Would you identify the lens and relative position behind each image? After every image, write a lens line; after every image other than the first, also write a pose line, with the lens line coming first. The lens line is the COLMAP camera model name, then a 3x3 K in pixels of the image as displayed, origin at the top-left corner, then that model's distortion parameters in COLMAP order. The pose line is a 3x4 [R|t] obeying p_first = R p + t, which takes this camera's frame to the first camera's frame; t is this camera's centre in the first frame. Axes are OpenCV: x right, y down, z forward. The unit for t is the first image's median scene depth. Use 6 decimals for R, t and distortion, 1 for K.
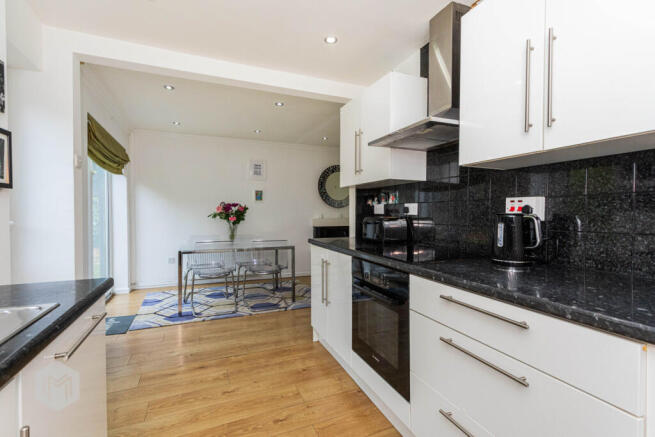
lens RADIAL K [[309.5, 0, 327.5], [0, 309.5, 218.5], [0, 0, 1]] dist [0.001169, 0.000271]
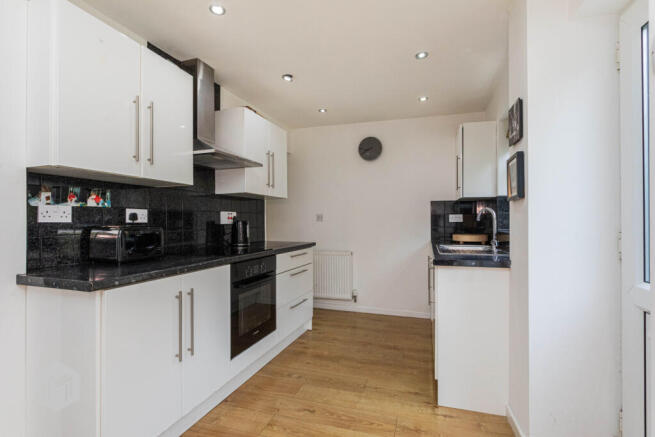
lens RADIAL K [[323.1, 0, 329.5], [0, 323.1, 215.7], [0, 0, 1]] dist [-0.001554, 0.000757]
pose [[-0.764483, 0.027653, 0.644050, -0.760016], [0.028639, 0.999550, -0.008923, -0.008433], [-0.644007, 0.011624, -0.764931, 1.450695]]
